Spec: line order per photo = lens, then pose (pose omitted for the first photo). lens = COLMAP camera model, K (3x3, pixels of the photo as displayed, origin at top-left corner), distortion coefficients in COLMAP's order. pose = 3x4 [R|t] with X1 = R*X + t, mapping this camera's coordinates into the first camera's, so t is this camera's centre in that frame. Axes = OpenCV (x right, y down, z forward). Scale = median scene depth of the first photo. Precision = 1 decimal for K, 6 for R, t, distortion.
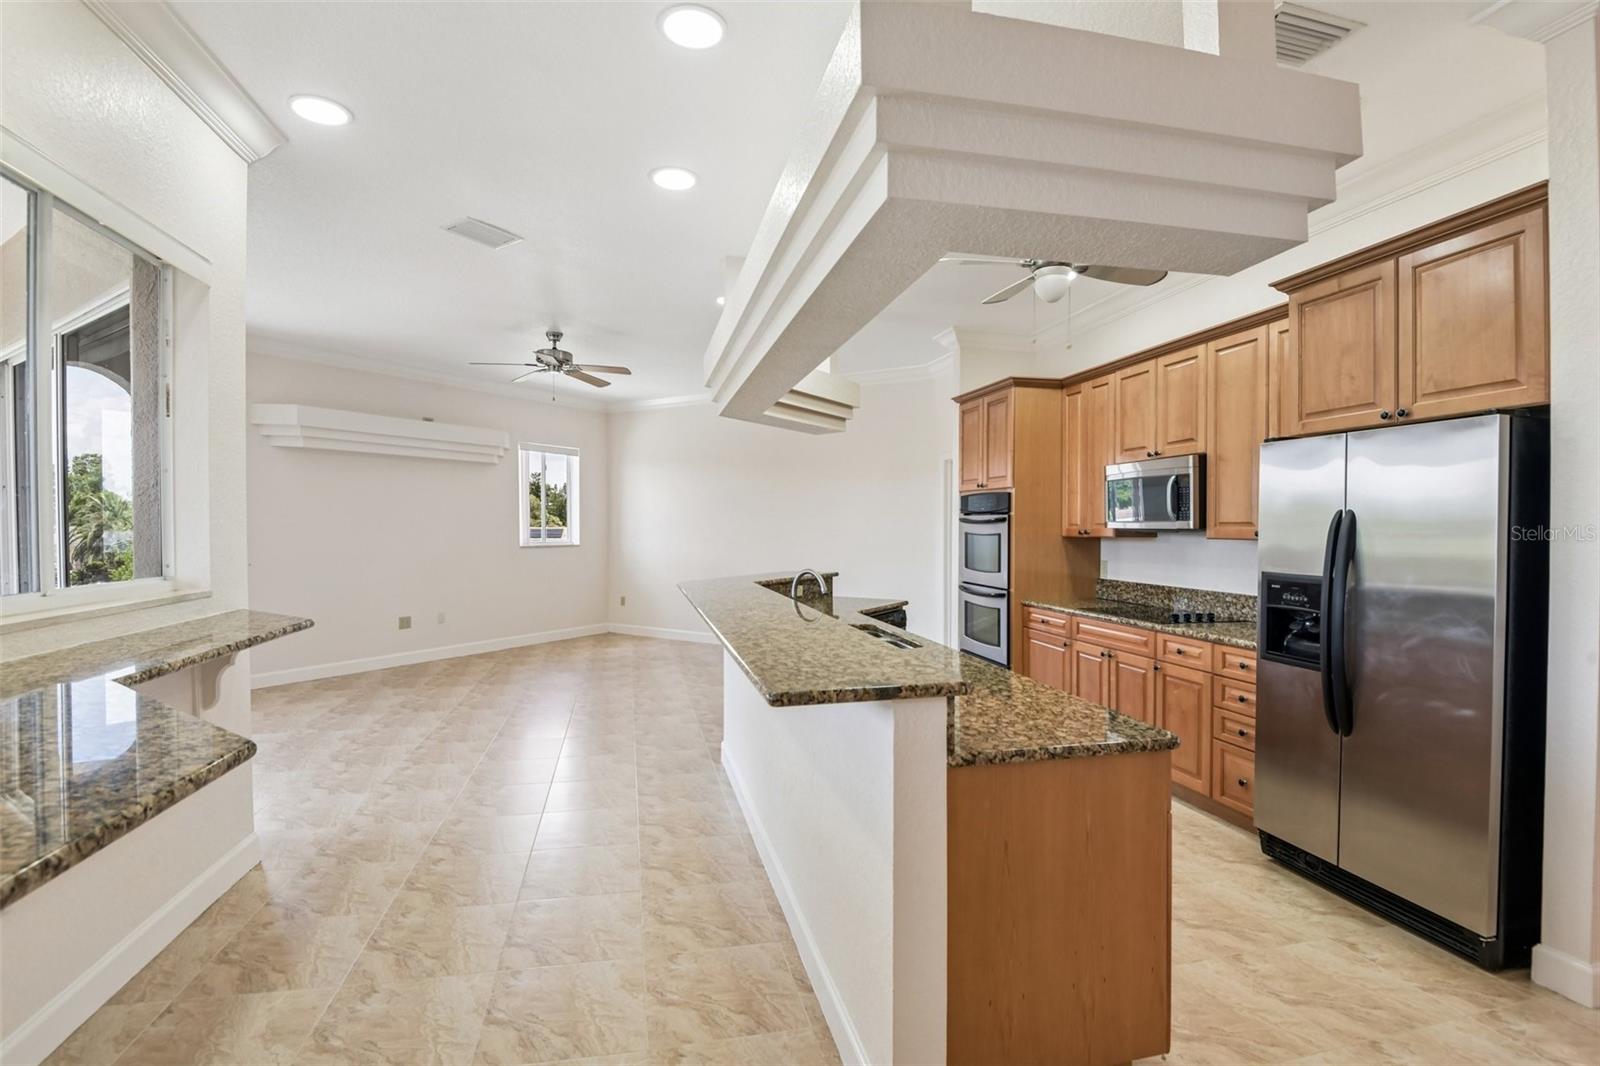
lens RADIAL K [[752.0, 0, 800.4], [0, 752.0, 526.4], [0, 0, 1]] dist [0.005711, -0.014499]
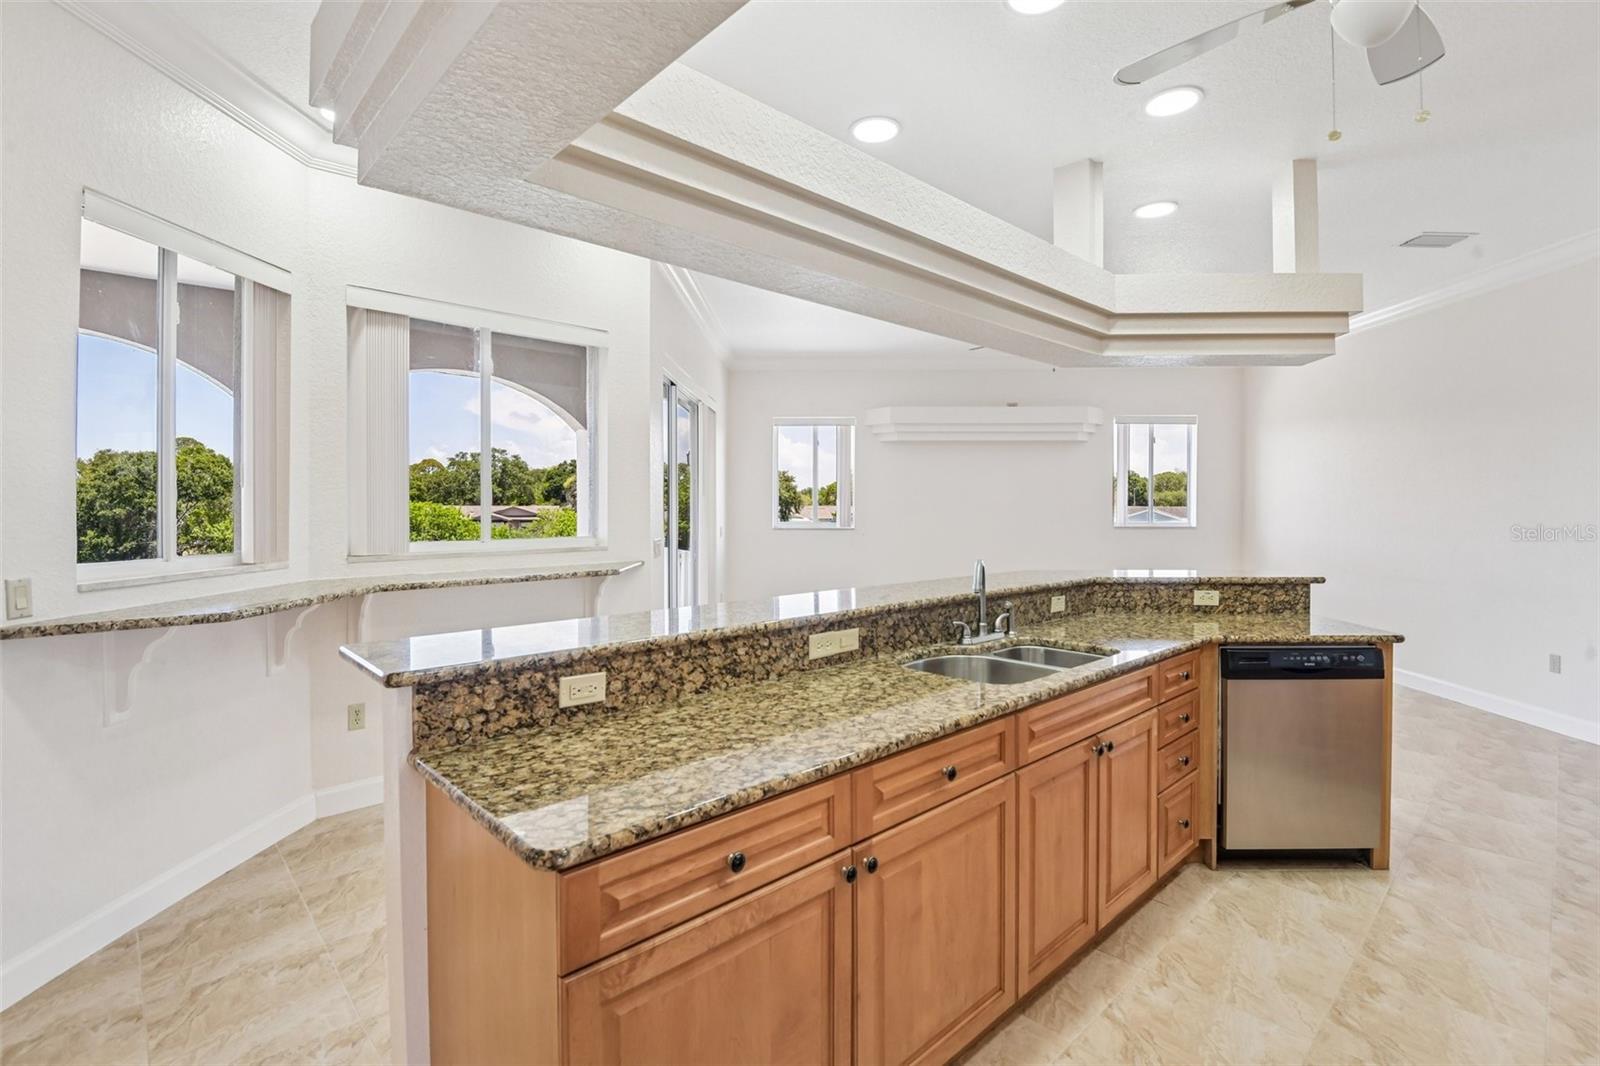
lens RADIAL K [[752.0, 0, 796.8], [0, 752.0, 517.7], [0, 0, 1]] dist [0.005711, -0.014499]
pose [[0.513994, 0.016333, -0.857638, 0.391422], [-0.004472, 0.999856, 0.016361, 0.001867], [0.857782, -0.004574, 0.513993, 0.306041]]
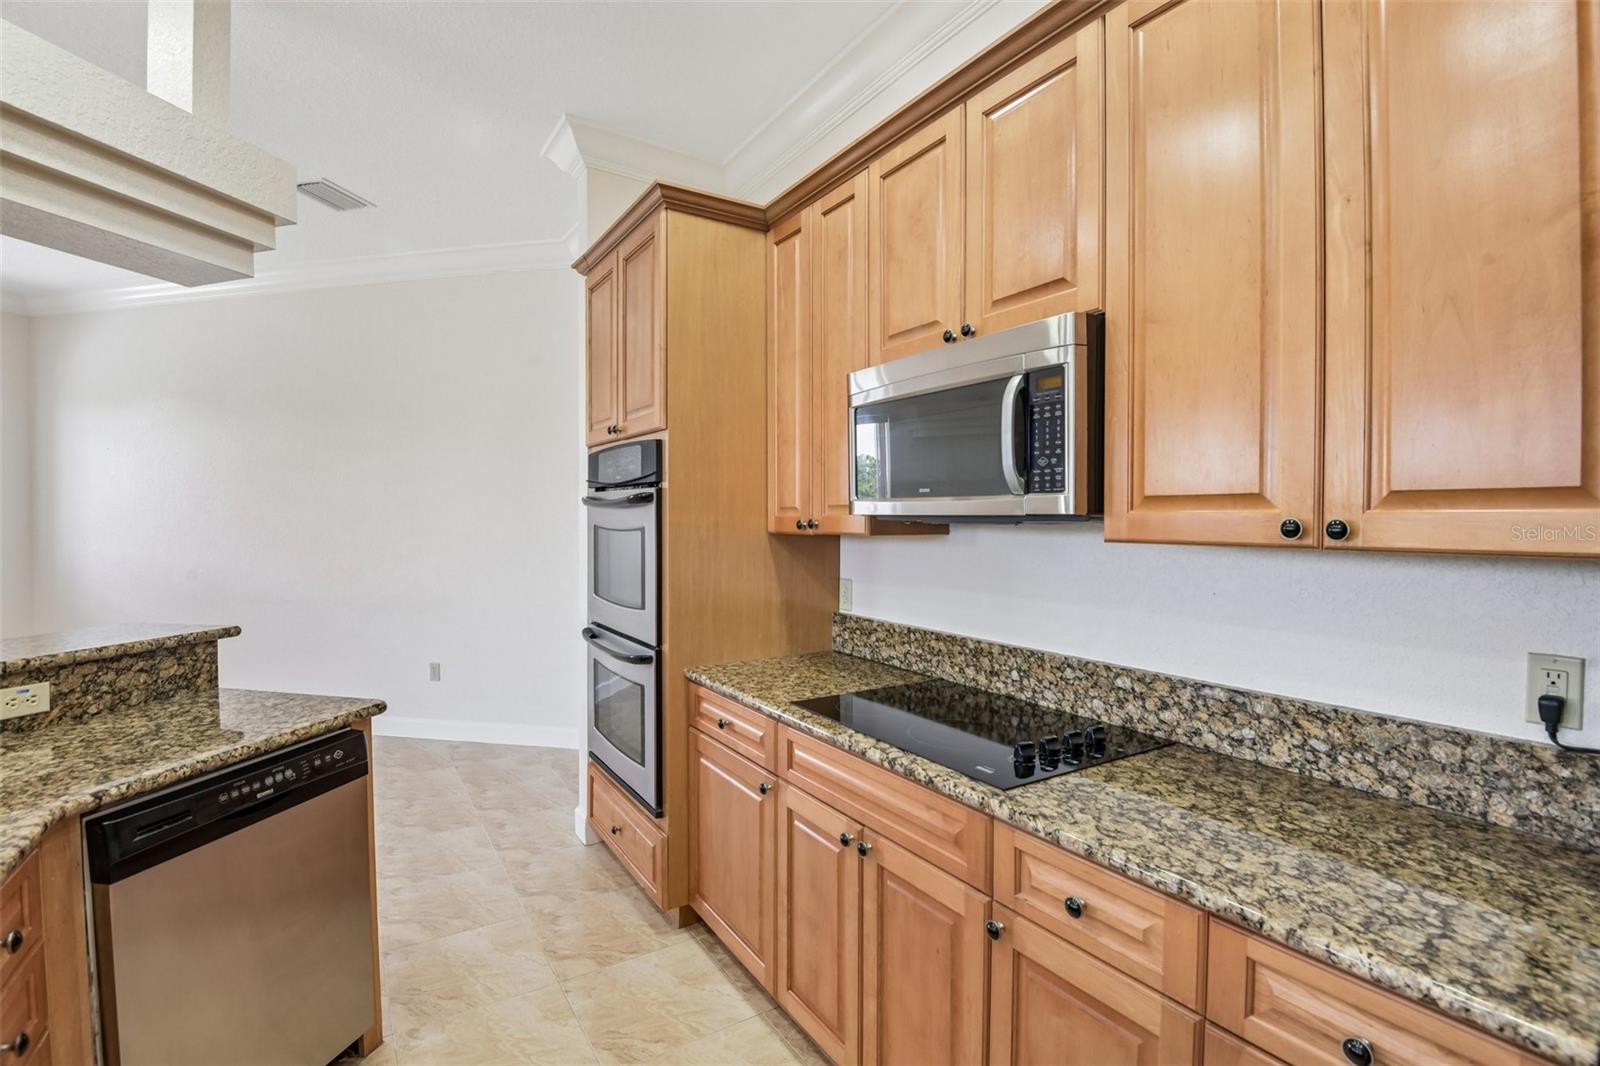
lens RADIAL K [[752.0, 0, 808.6], [0, 752.0, 527.2], [0, 0, 1]] dist [0.005711, -0.014499]
pose [[0.943822, -0.007888, 0.330361, 0.220110], [0.003348, 0.999892, 0.014308, 0.002824], [-0.330438, -0.012398, 0.943746, 0.549899]]
